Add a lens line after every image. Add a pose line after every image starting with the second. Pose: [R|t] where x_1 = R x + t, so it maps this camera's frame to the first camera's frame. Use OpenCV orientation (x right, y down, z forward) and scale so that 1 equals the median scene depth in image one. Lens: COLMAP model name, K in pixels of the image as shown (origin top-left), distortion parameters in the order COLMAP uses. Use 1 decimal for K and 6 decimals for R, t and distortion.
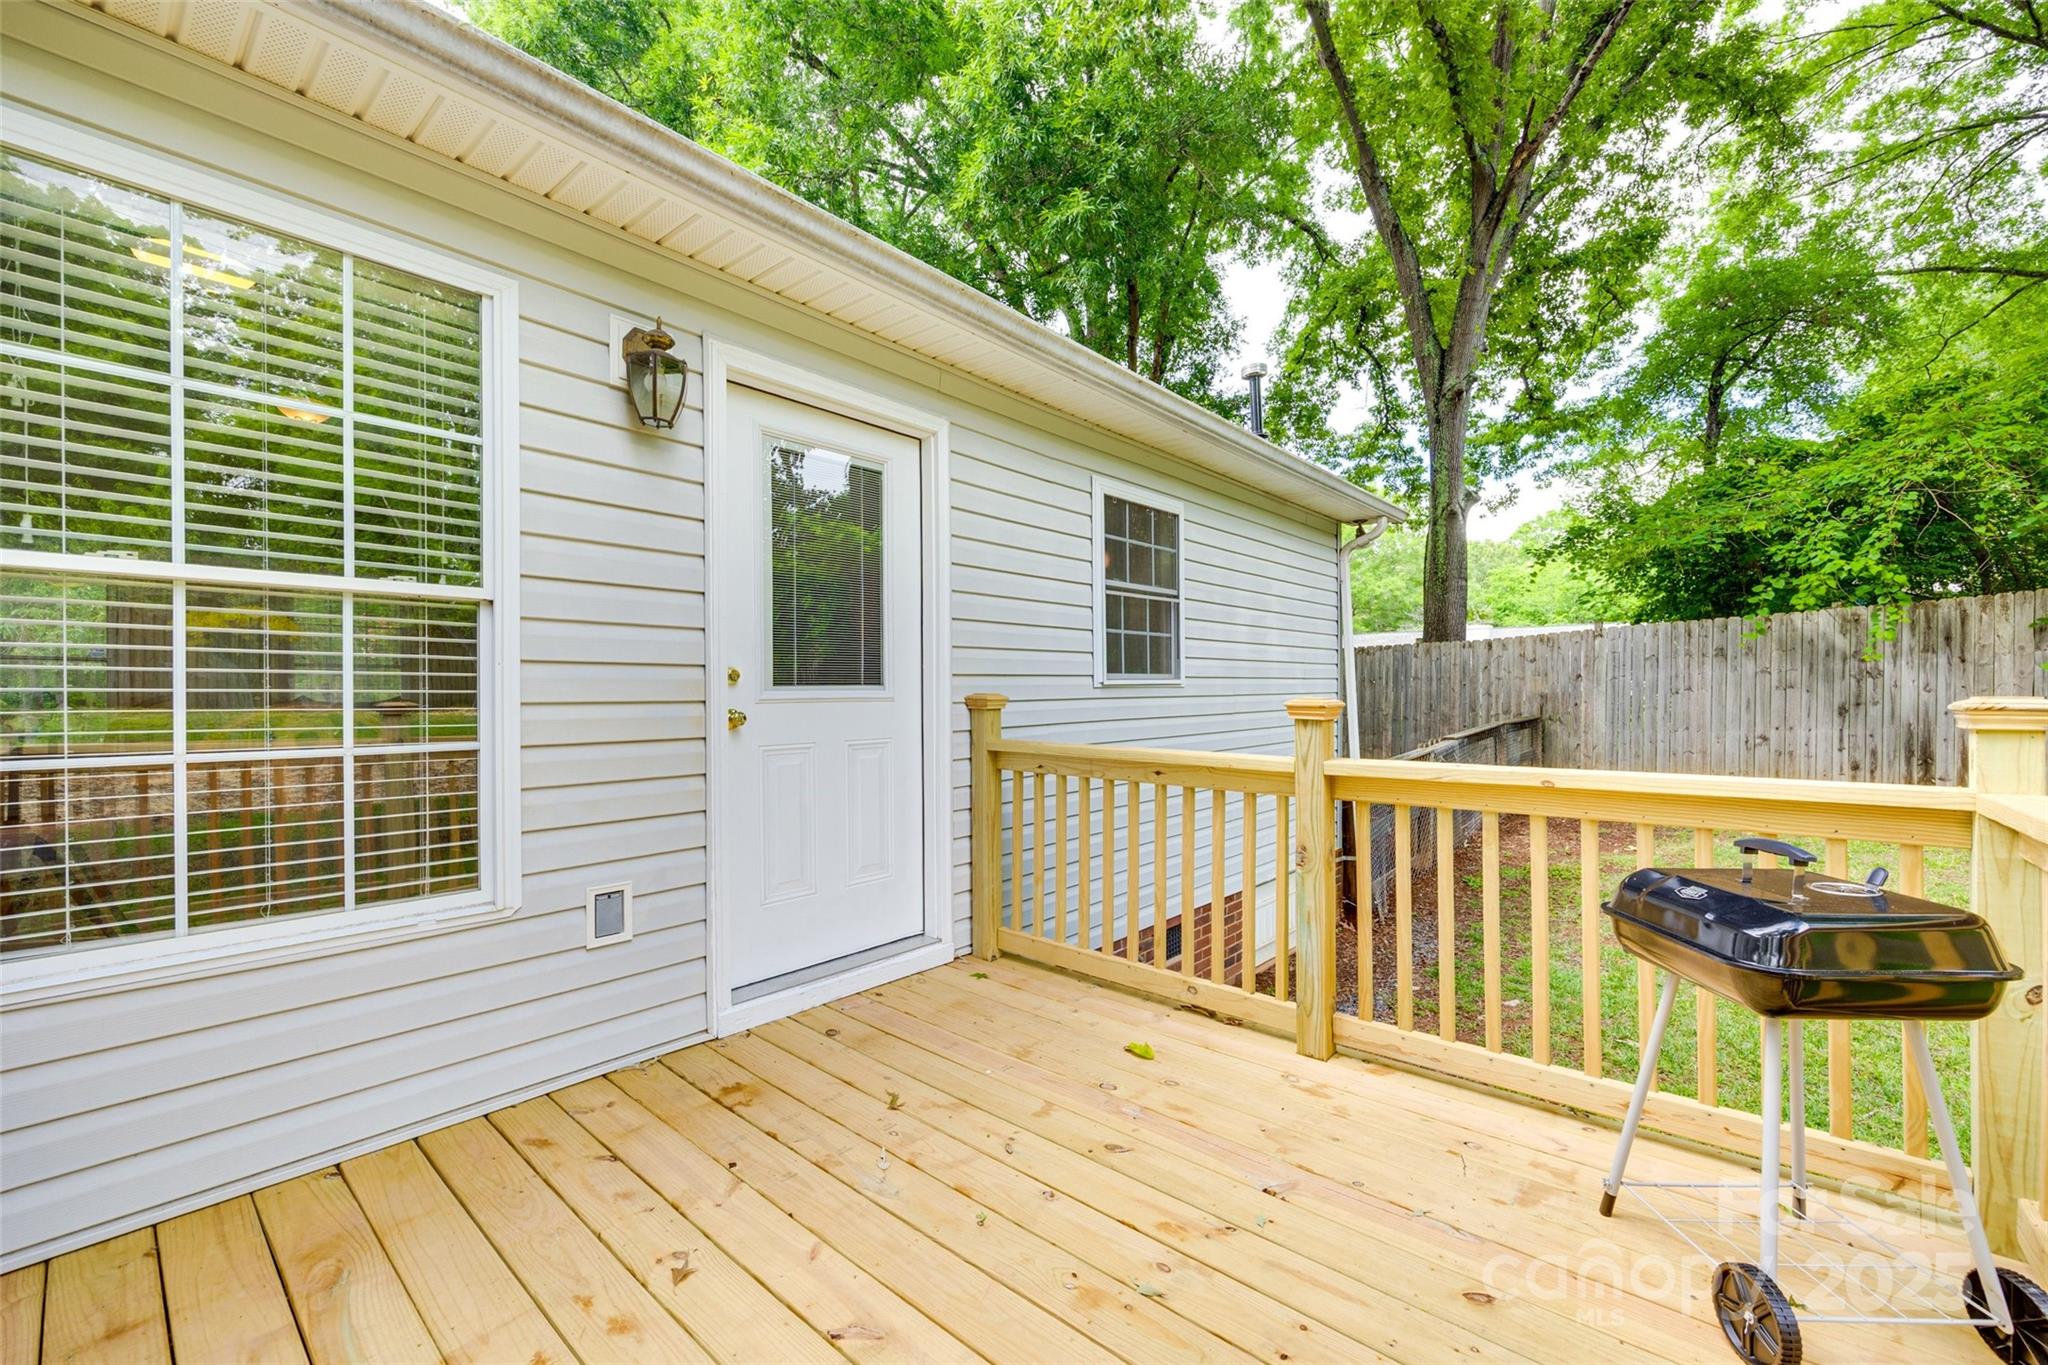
lens RADIAL K [[840.2, 0, 1013.6], [0, 840.2, 691.9], [0, 0, 1]] dist [-0.001318, -0.000018]
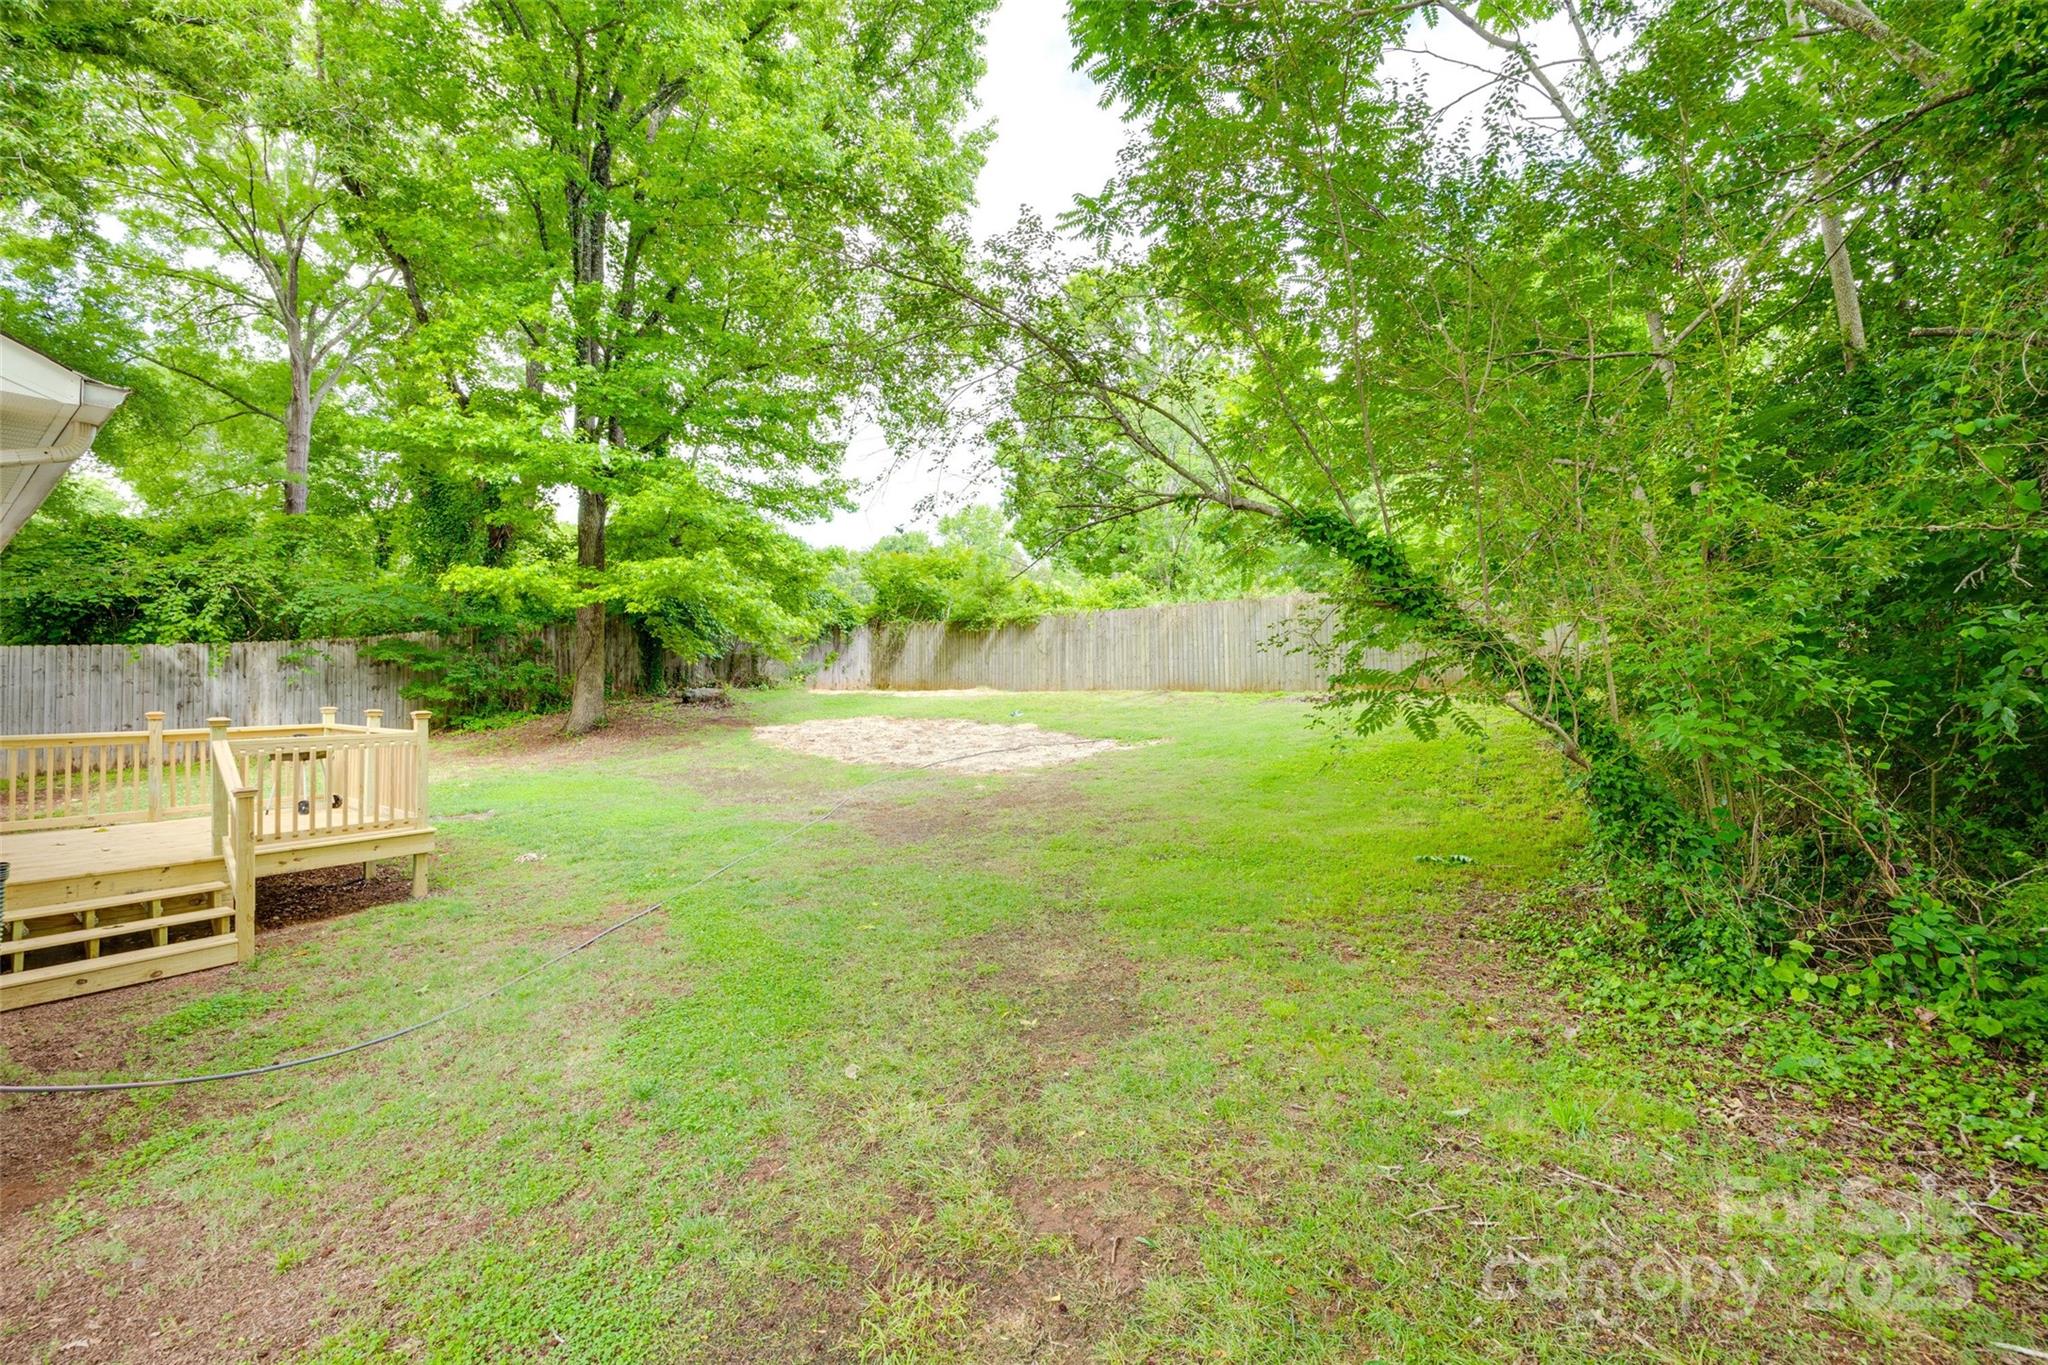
lens RADIAL K [[840.2, 0, 1013.6], [0, 840.2, 691.9], [0, 0, 1]] dist [-0.001318, -0.000018]
pose [[-0.068205, -0.011933, 0.997600, -0.809788], [-0.001252, 0.999929, 0.011875, -0.029384], [-0.997671, -0.000439, -0.068215, -0.544983]]
